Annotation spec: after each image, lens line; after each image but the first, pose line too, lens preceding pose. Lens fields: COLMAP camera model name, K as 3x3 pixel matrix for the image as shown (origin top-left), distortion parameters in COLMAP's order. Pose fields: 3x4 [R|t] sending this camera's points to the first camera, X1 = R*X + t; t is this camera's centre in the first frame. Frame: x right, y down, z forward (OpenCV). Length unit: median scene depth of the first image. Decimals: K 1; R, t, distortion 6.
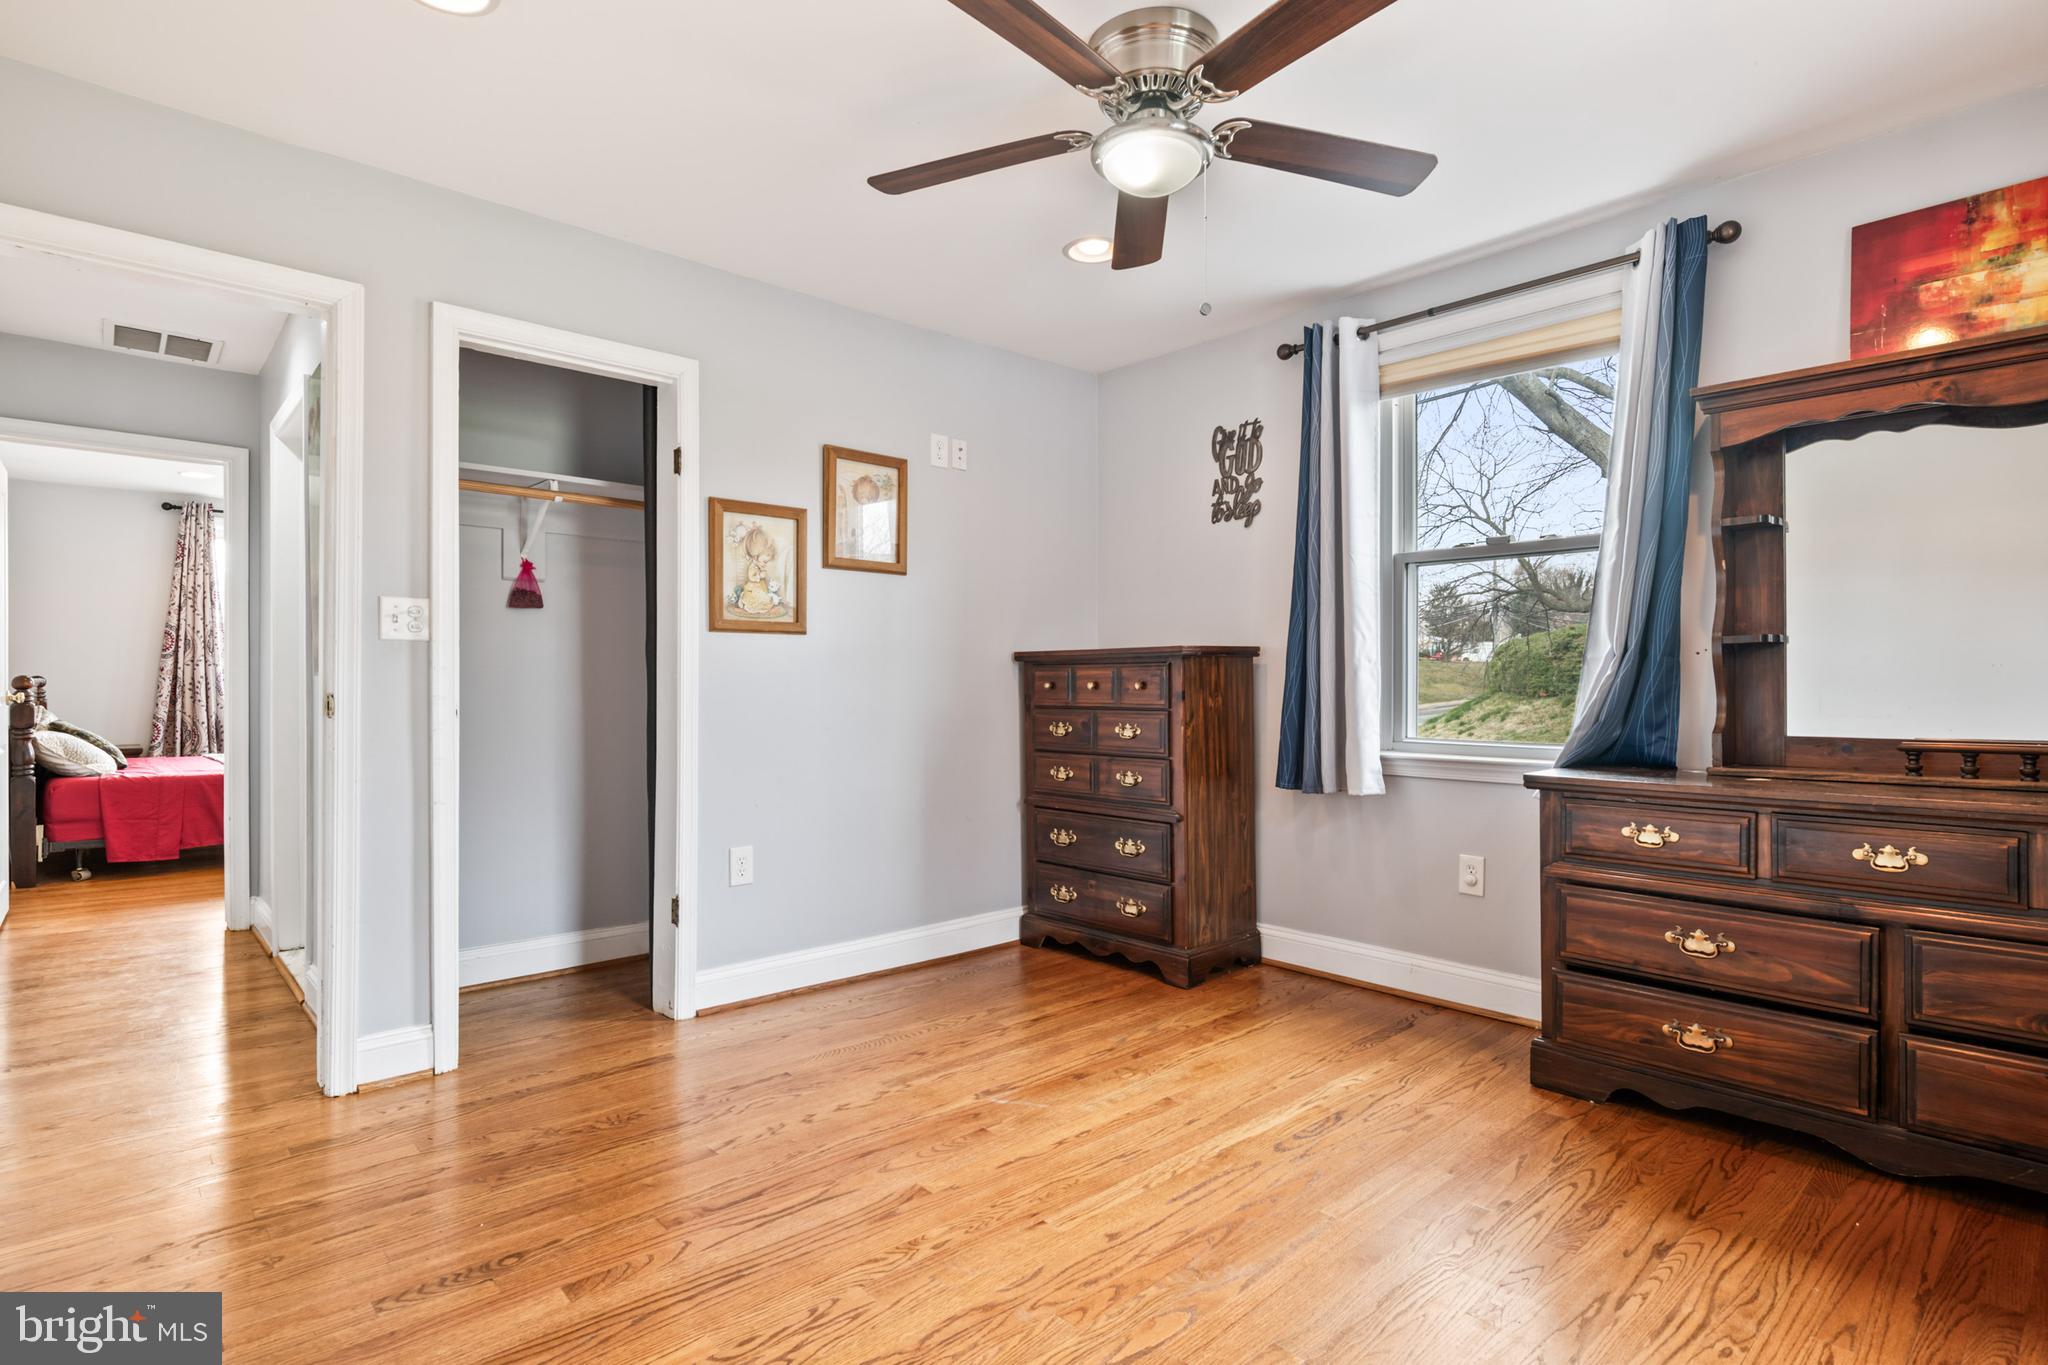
lens RADIAL K [[1023.1, 0, 1025.3], [0, 1023.1, 685.0], [0, 0, 1]] dist [-0.004609, 0.000913]
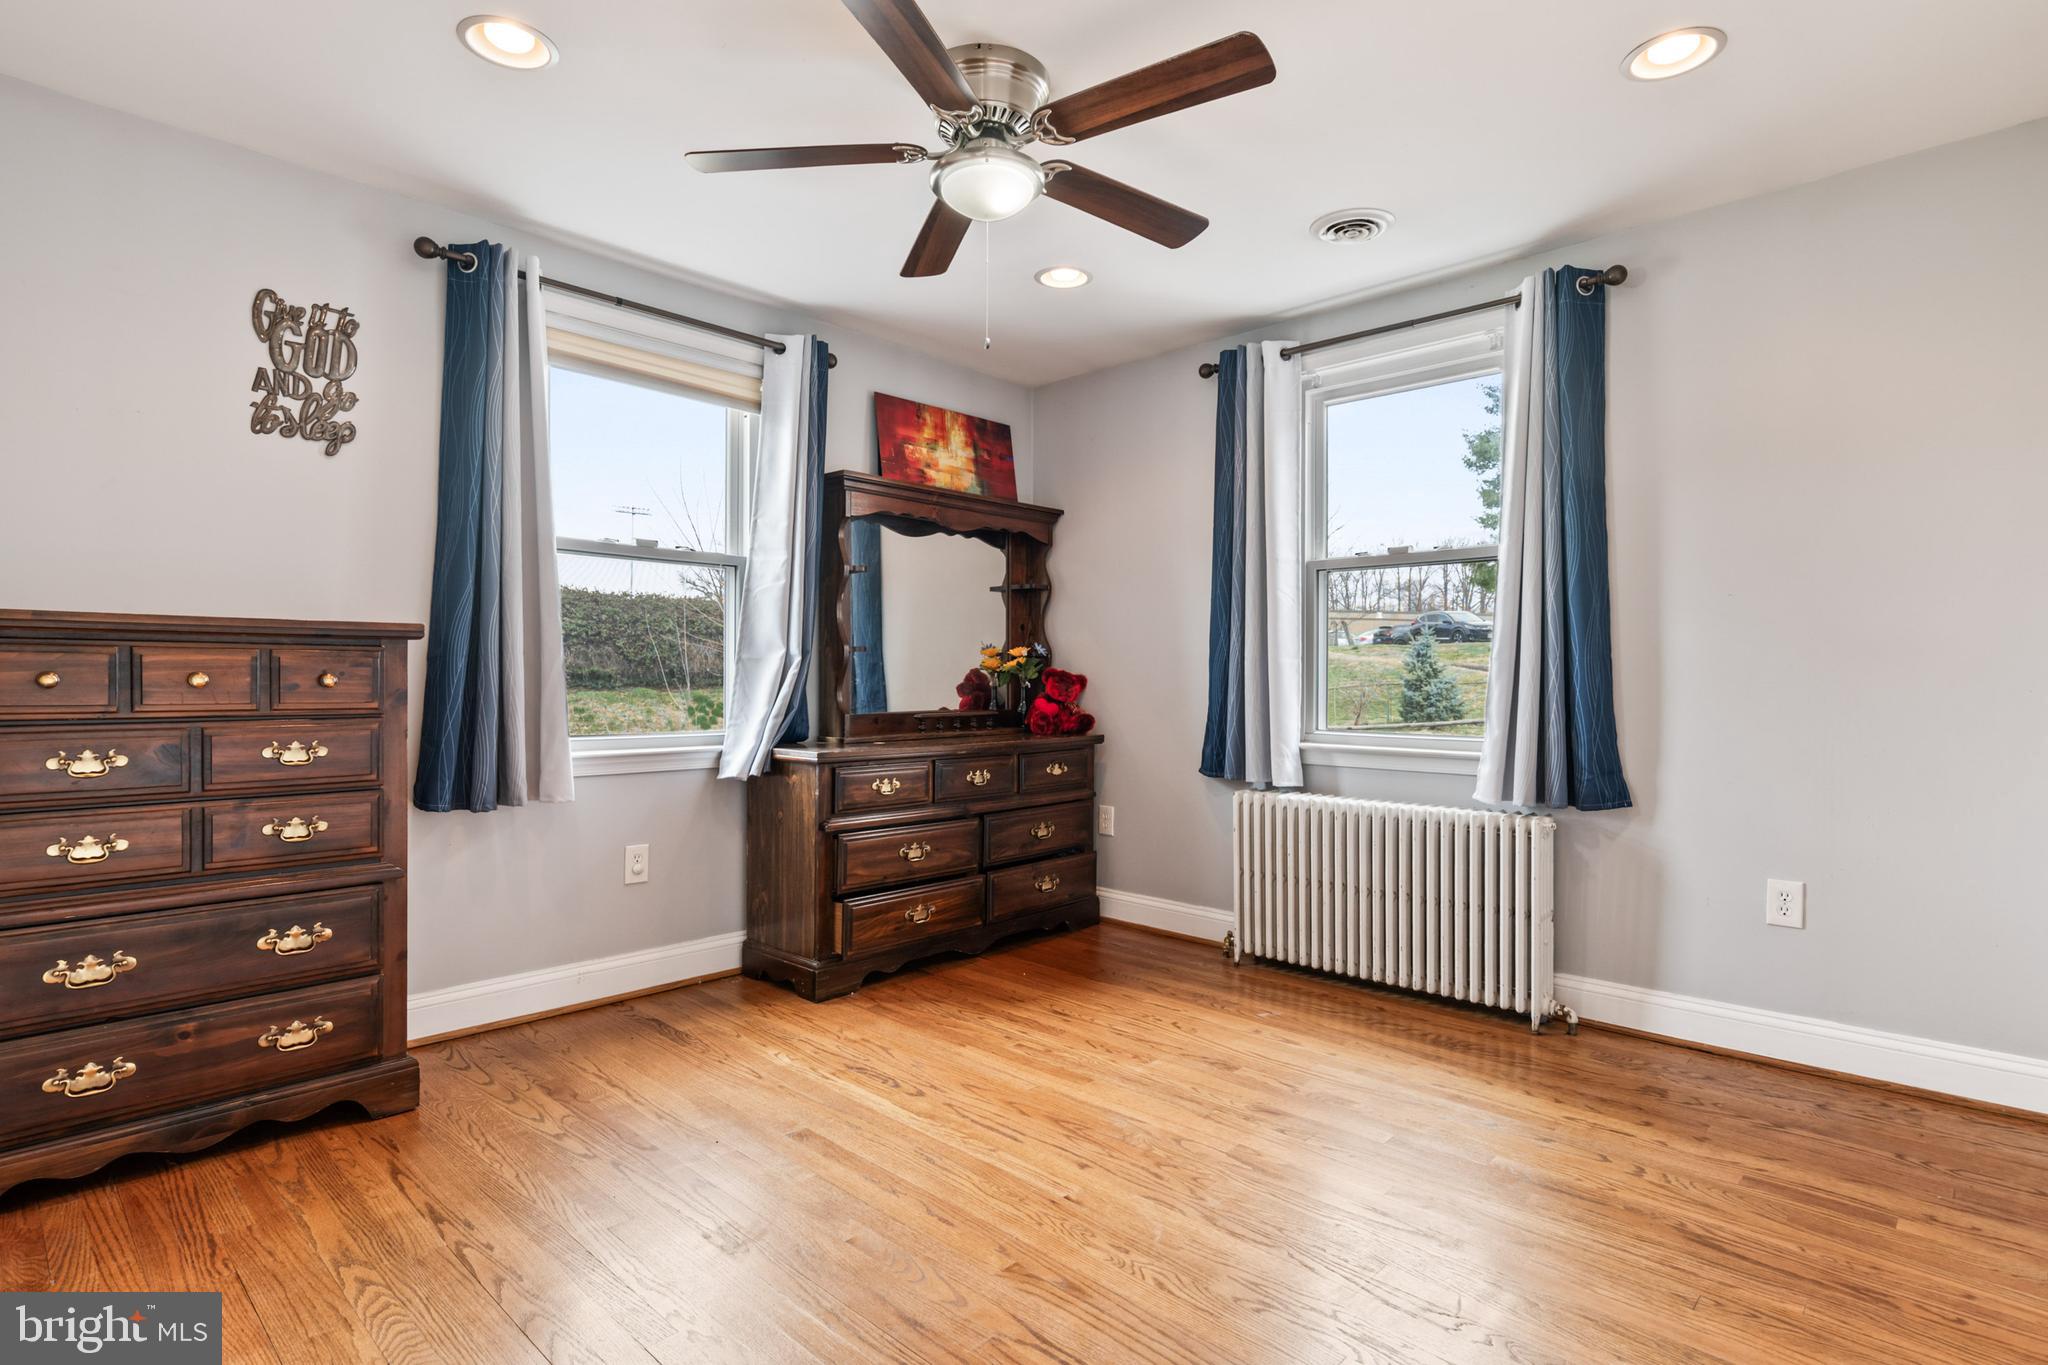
lens RADIAL K [[1023.1, 0, 1025.3], [0, 1023.1, 685.0], [0, 0, 1]] dist [-0.004609, 0.000913]
pose [[-0.062272, -0.004465, 0.998049, -0.599132], [-0.002582, 0.999987, 0.004312, -0.000153], [-0.998056, -0.002309, -0.062282, 0.652899]]
